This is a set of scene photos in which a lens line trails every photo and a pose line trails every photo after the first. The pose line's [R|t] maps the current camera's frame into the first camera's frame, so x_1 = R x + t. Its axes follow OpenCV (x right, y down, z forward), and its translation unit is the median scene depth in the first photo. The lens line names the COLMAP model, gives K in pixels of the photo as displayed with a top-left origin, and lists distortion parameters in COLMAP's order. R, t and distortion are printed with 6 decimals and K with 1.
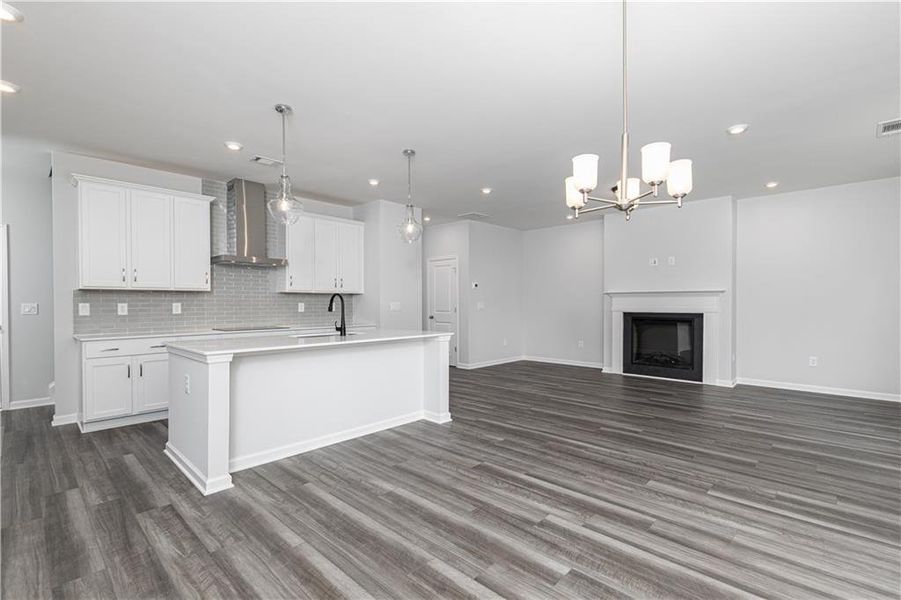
lens RADIAL K [[409.4, 0, 456.1], [0, 409.4, 303.4], [0, 0, 1]] dist [0.009755, -0.003358]
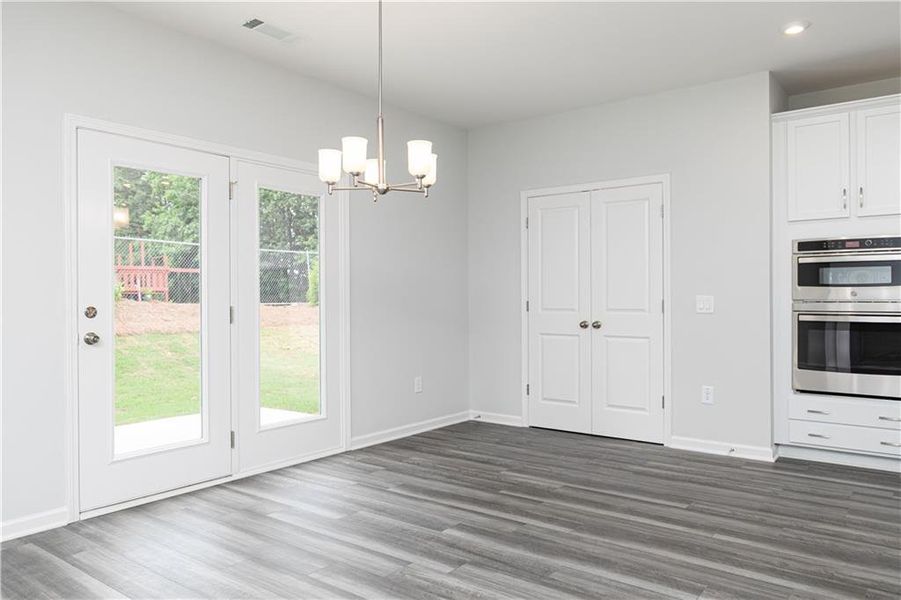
lens RADIAL K [[645.0, 0, 454.0], [0, 645.0, 297.5], [0, 0, 1]] dist [-0.002848, -0.000453]
pose [[-0.994704, 0.007674, -0.102498, 0.222773], [0.007792, 0.999969, -0.000754, 0.014331], [0.102489, -0.001548, -0.994733, 1.447665]]
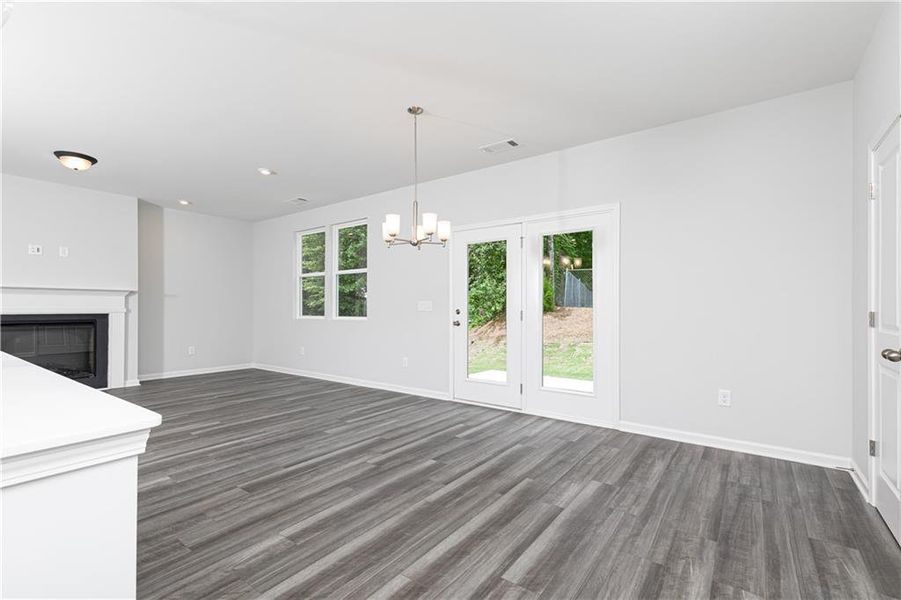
lens RADIAL K [[409.4, 0, 449.2], [0, 409.4, 298.6], [0, 0, 1]] dist [0.009755, -0.003358]
pose [[-0.113481, 0.023202, 0.993269, -0.736853], [-0.001163, 0.999723, -0.023486, 0.020875], [-0.993539, -0.003821, -0.113423, 0.597271]]
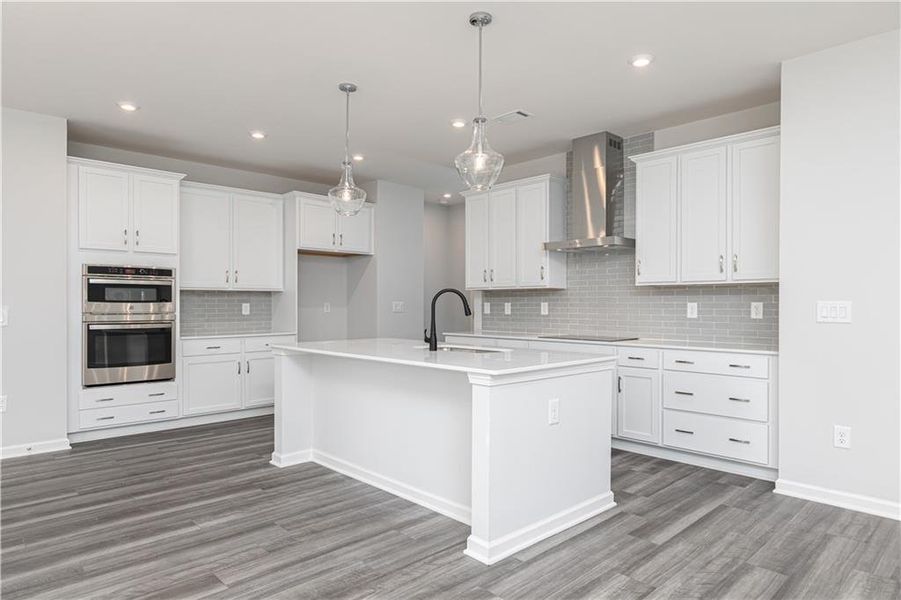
lens RADIAL K [[546.1, 0, 450.5], [0, 546.1, 305.4], [0, 0, 1]] dist [0.004938, -0.003713]
pose [[-0.054083, 0.004179, -0.998528, 0.713241], [0.000019, 0.999991, 0.004184, -0.000285], [0.998536, 0.000207, -0.054083, 1.204921]]
